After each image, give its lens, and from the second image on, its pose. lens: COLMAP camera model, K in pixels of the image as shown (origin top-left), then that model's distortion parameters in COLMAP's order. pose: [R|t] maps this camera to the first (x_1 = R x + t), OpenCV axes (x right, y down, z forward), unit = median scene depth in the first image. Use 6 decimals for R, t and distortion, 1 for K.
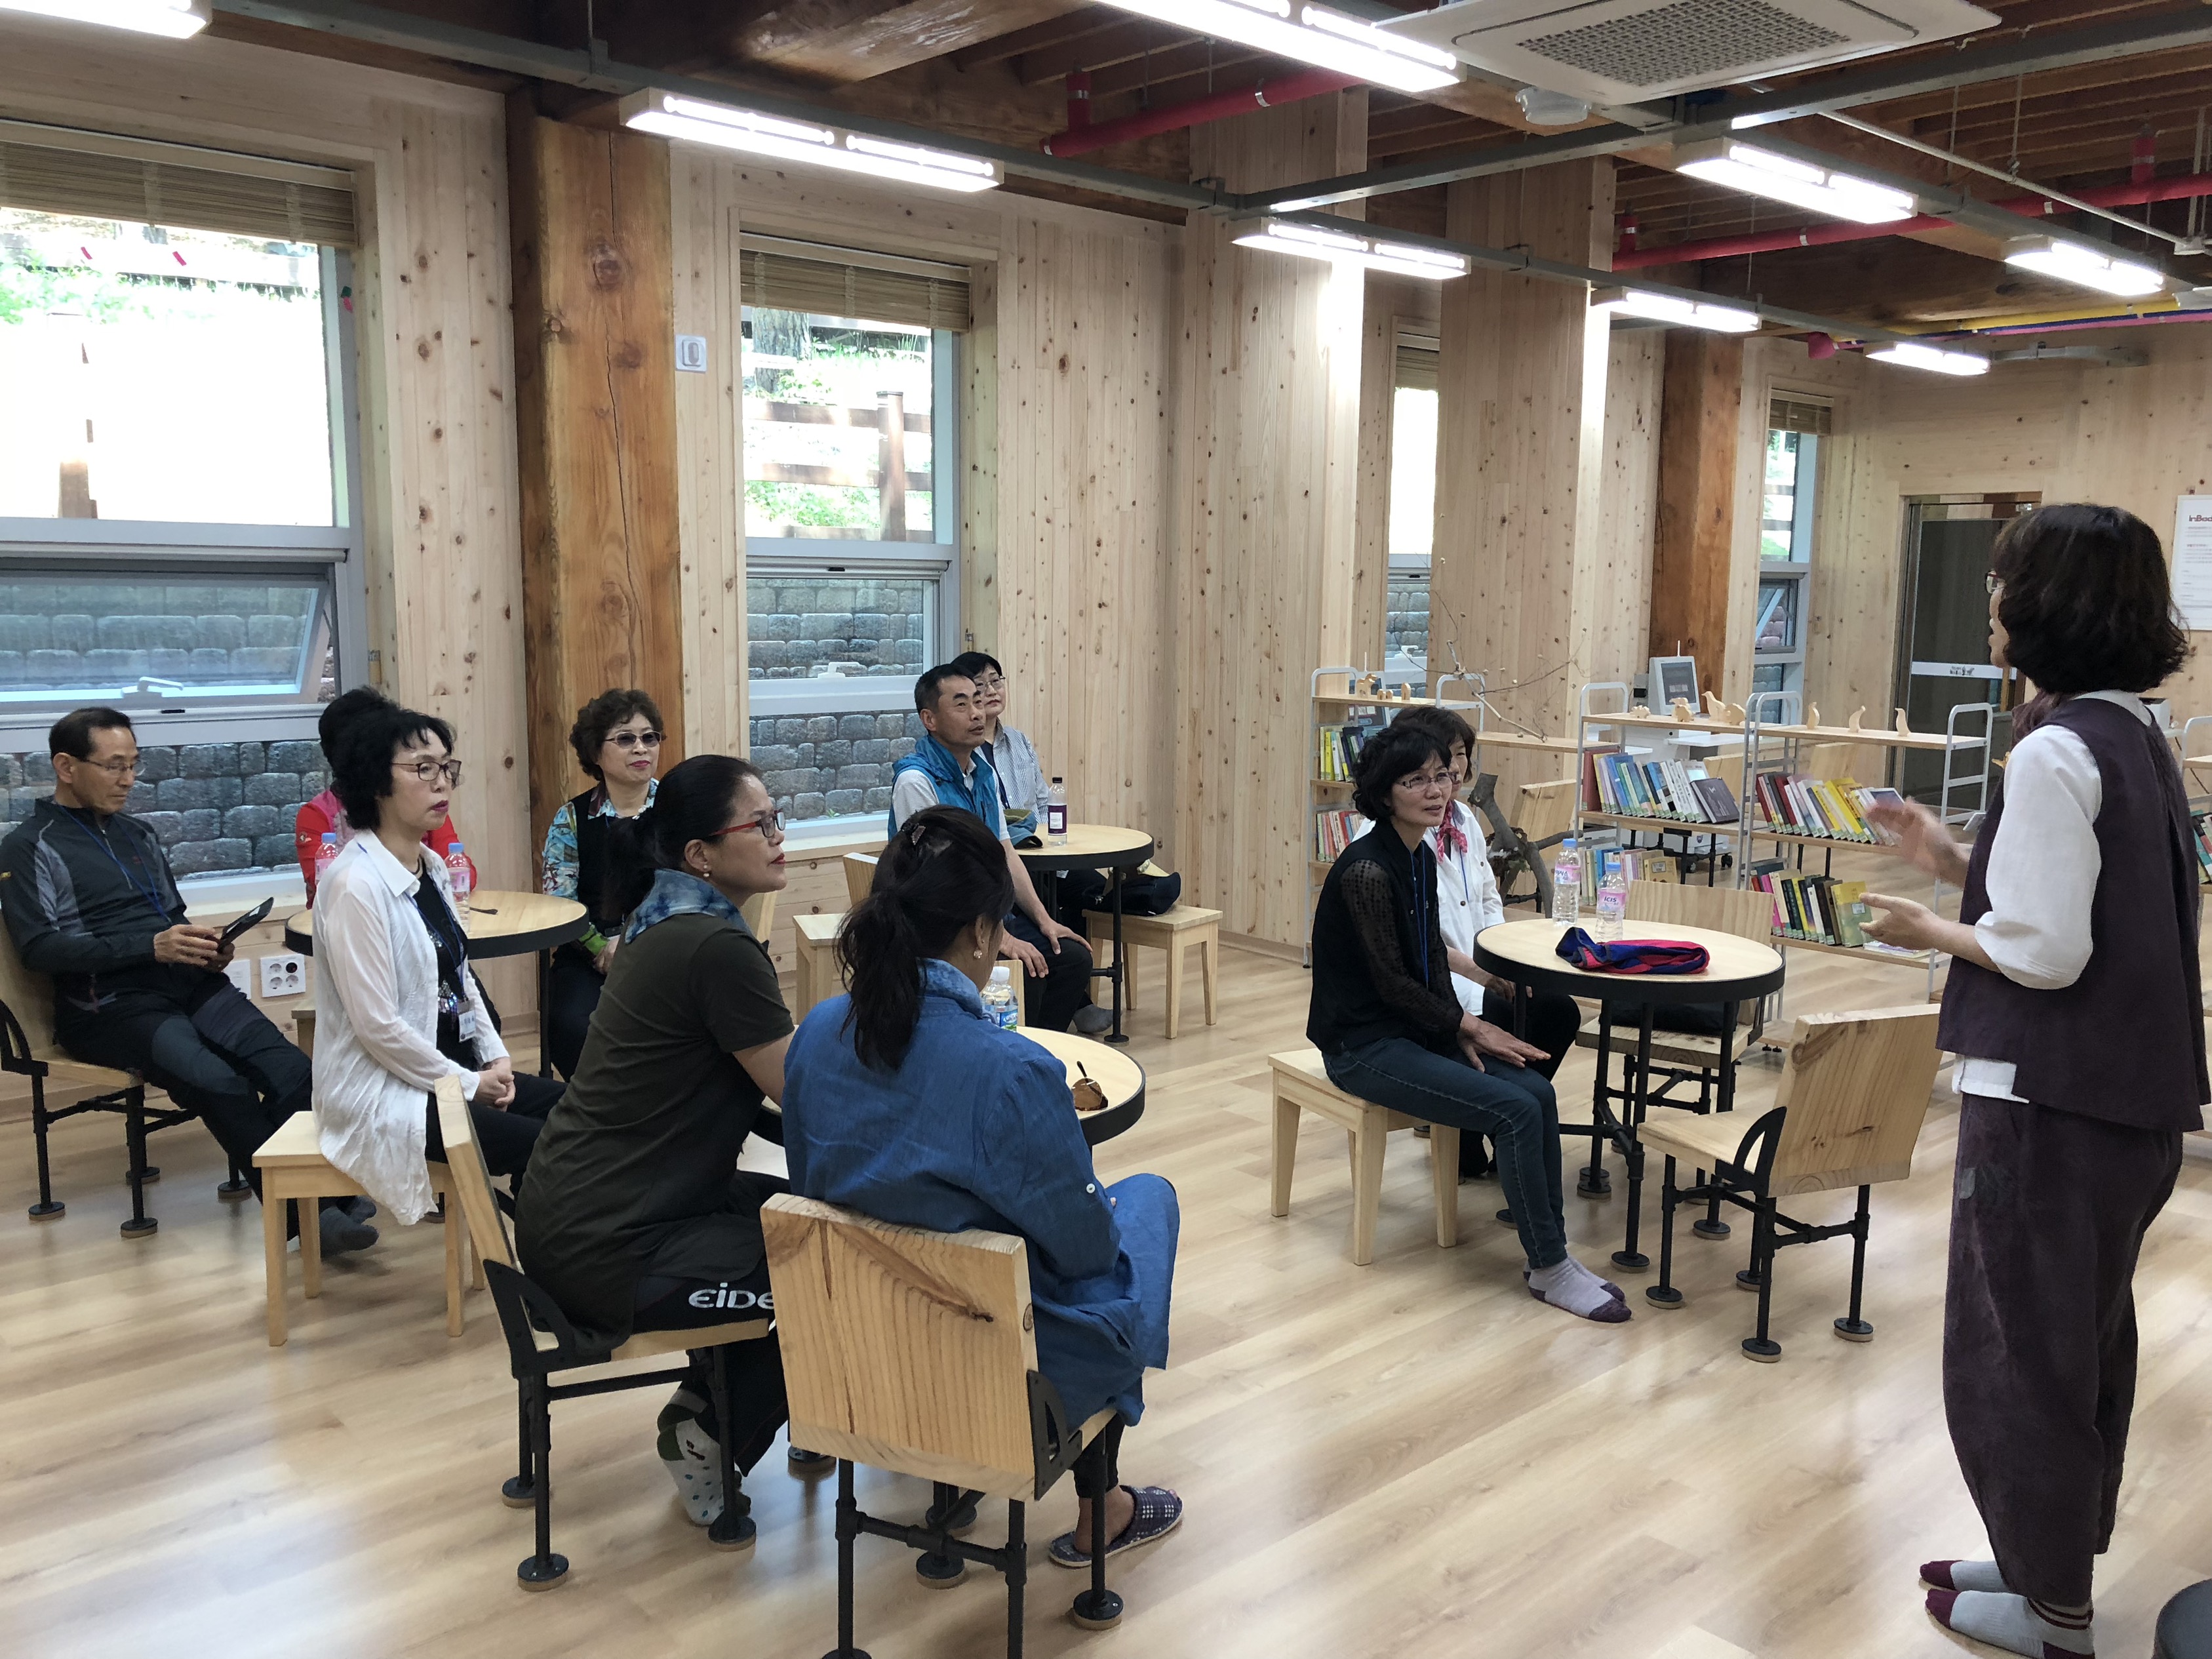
lens RADIAL K [[1840.6, 0, 1109.0], [0, 1840.6, 827.5], [0, 0, 1]] dist [0.000700, -0.001663]
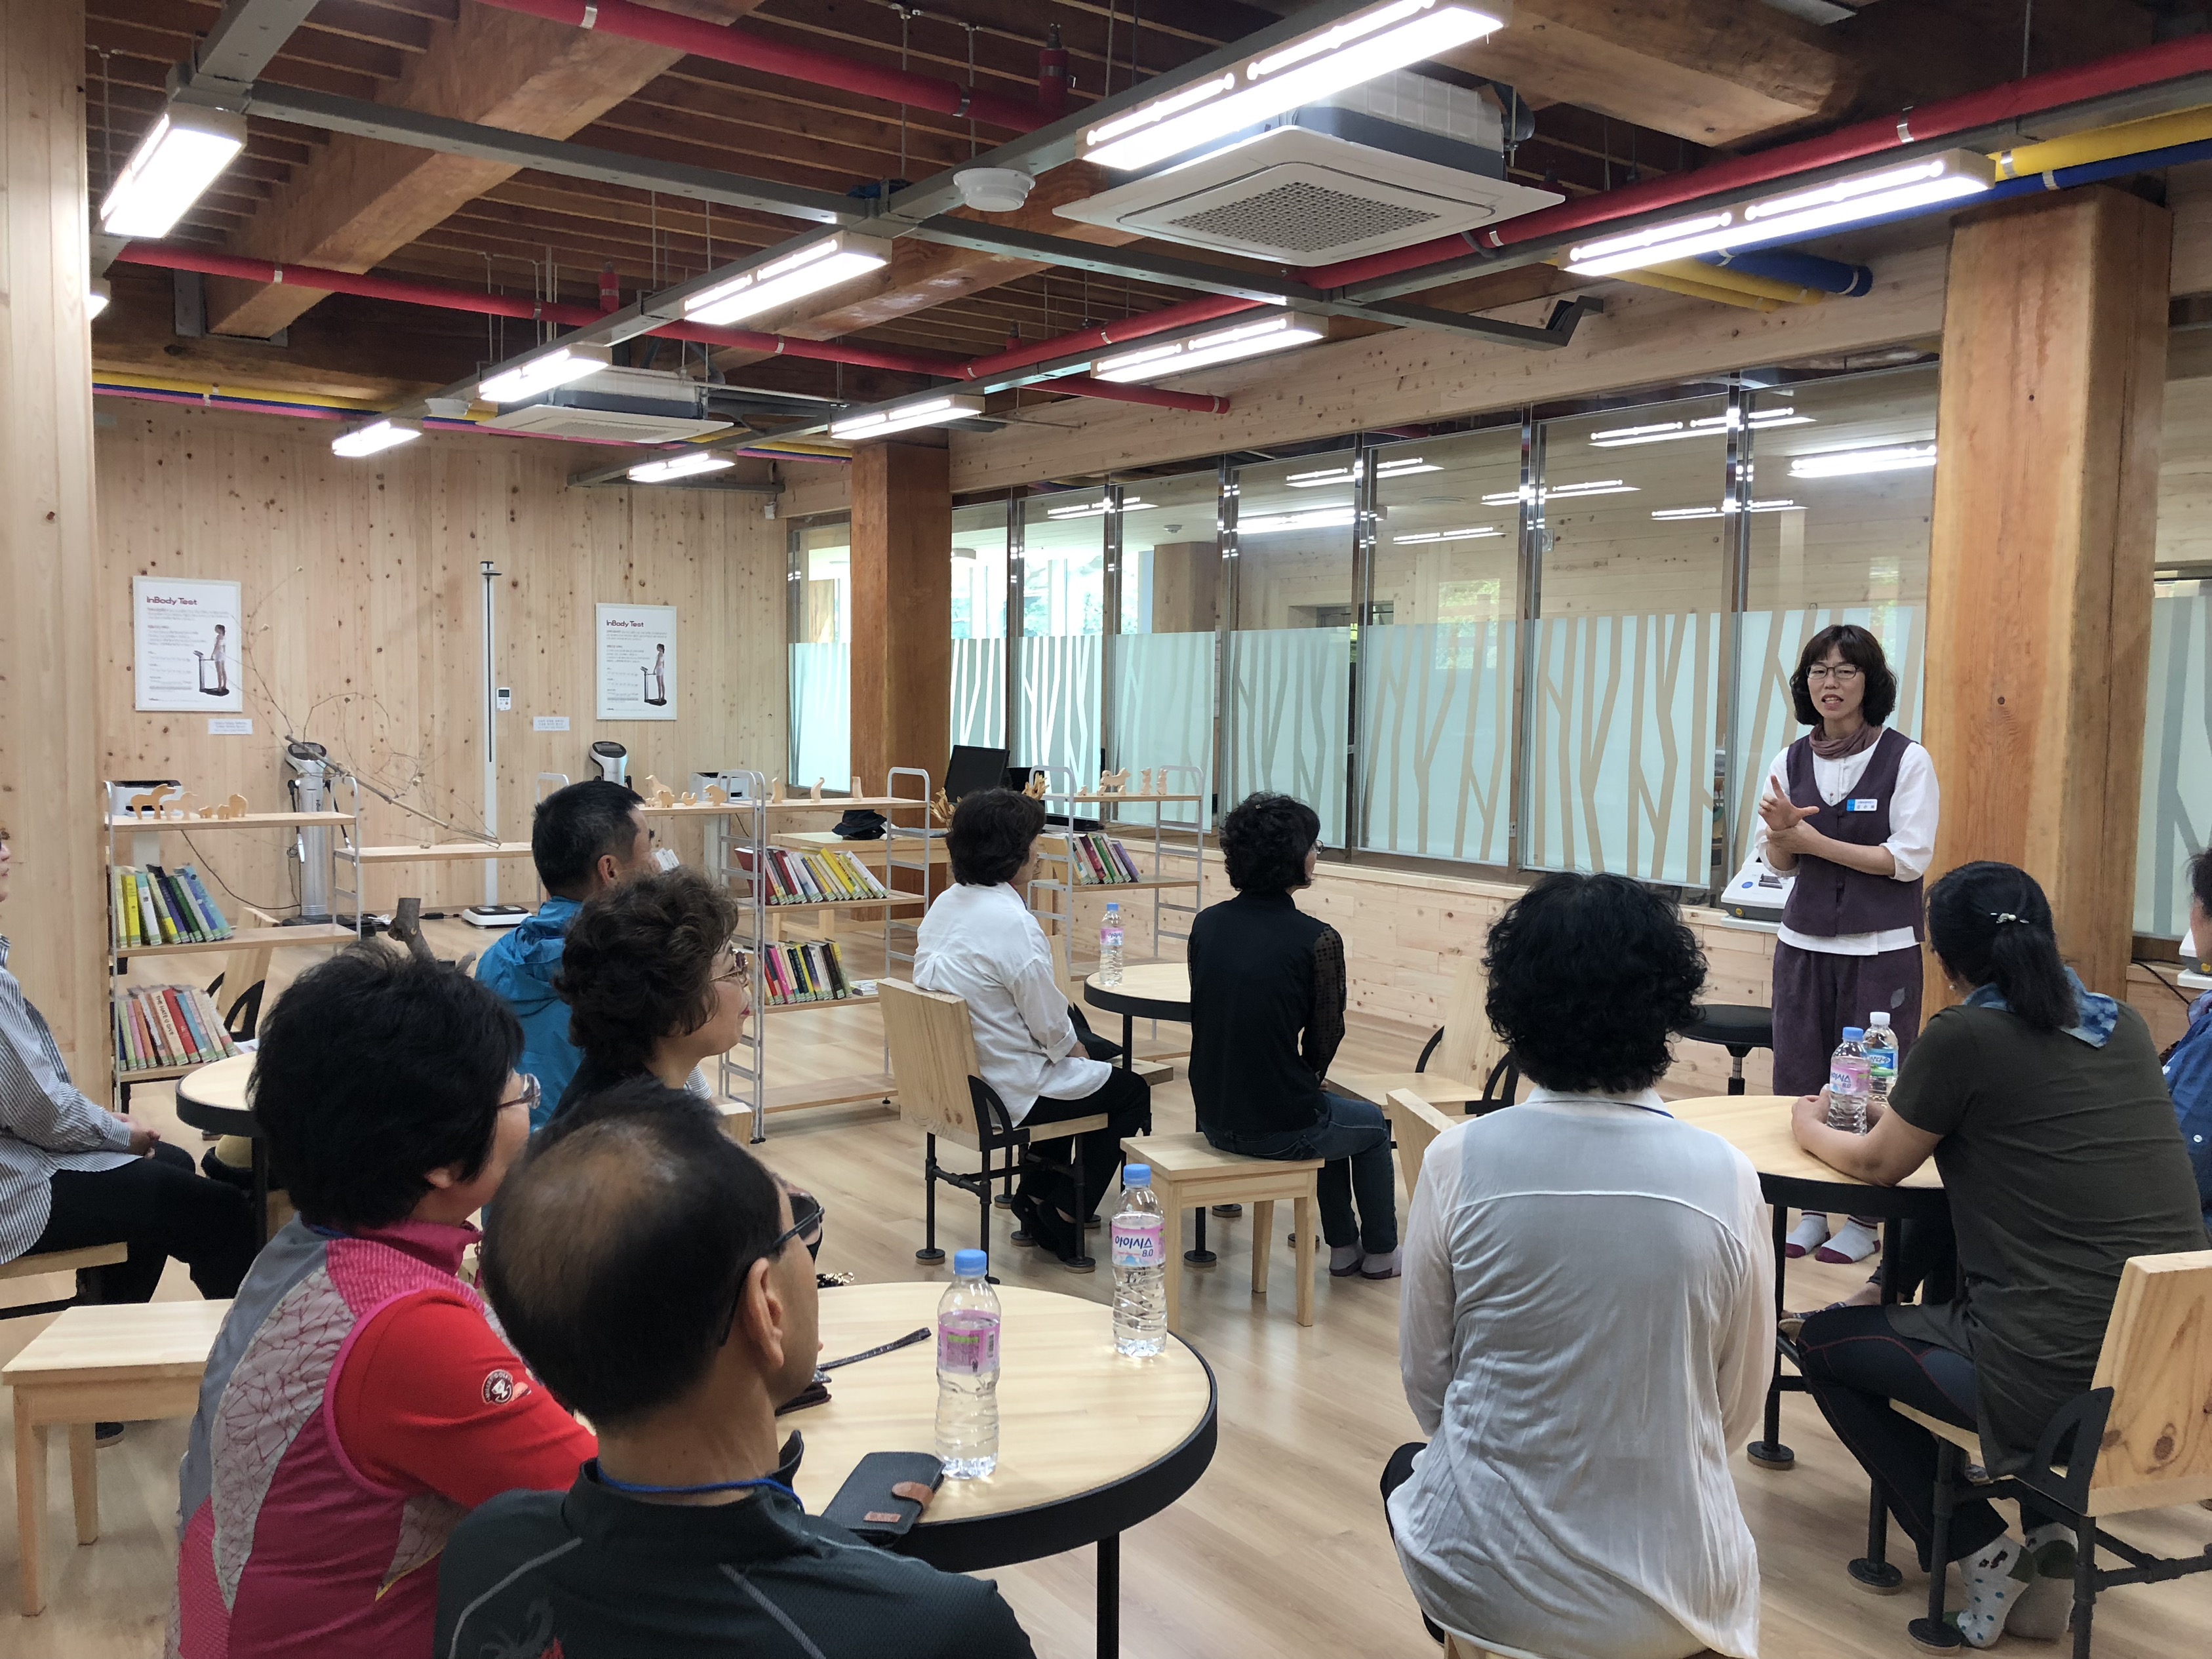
lens RADIAL K [[1840.6, 0, 1108.7], [0, 1840.6, 833.6], [0, 0, 1]] dist [0.000700, -0.001663]
pose [[0.114512, -0.080515, 0.990154, -0.637444], [0.119977, 0.990536, 0.066671, -0.083851], [-0.986150, 0.111161, 0.123088, 0.685210]]
